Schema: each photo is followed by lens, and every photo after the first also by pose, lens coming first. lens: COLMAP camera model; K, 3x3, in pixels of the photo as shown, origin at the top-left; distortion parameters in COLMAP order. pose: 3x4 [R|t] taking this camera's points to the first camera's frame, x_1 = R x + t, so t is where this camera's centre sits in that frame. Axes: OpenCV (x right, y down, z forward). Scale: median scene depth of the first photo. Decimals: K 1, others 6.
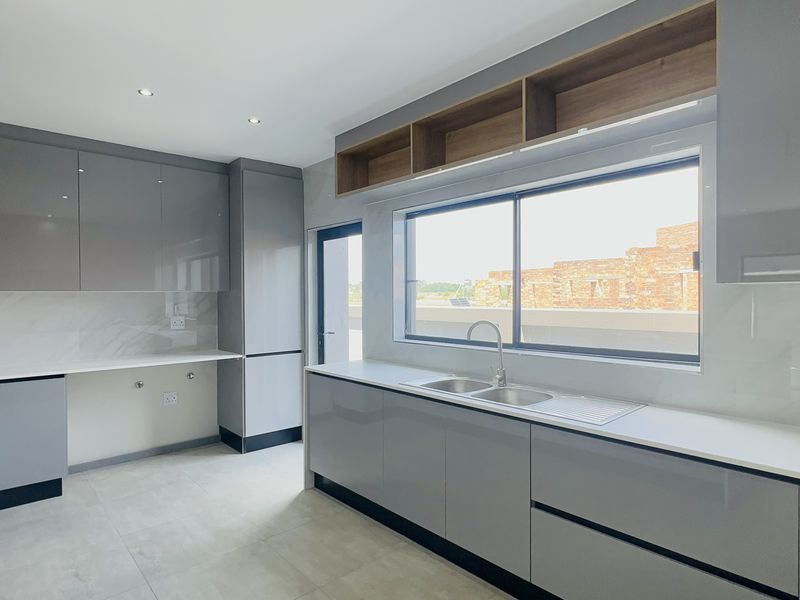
lens RADIAL K [[468.3, 0, 397.0], [0, 468.3, 300.1], [0, 0, 1]] dist [-0.003072, 0.001943]
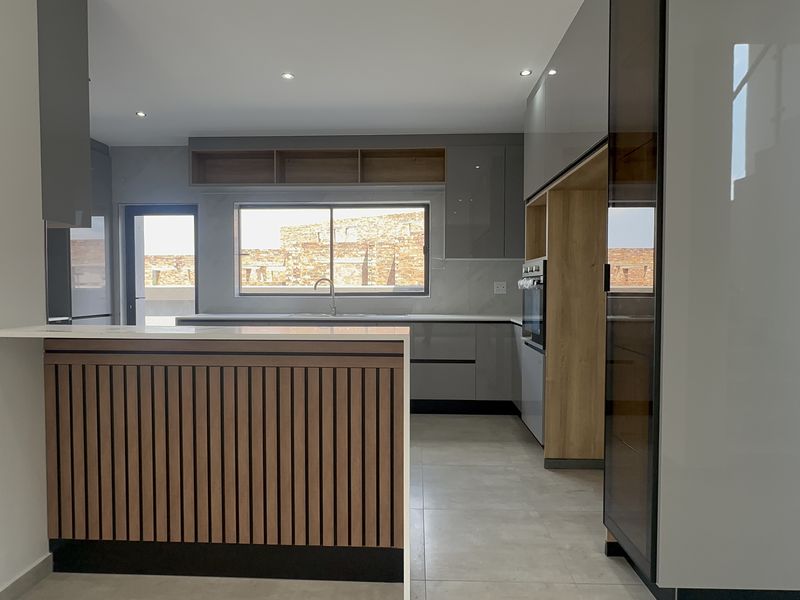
lens RADIAL K [[468.3, 0, 403.2], [0, 468.3, 300.4], [0, 0, 1]] dist [-0.003072, 0.001943]
pose [[0.692315, -0.018022, 0.721370, -0.609432], [0.004566, 0.999777, 0.020595, 0.066180], [-0.721581, -0.010964, 0.692243, -0.285409]]
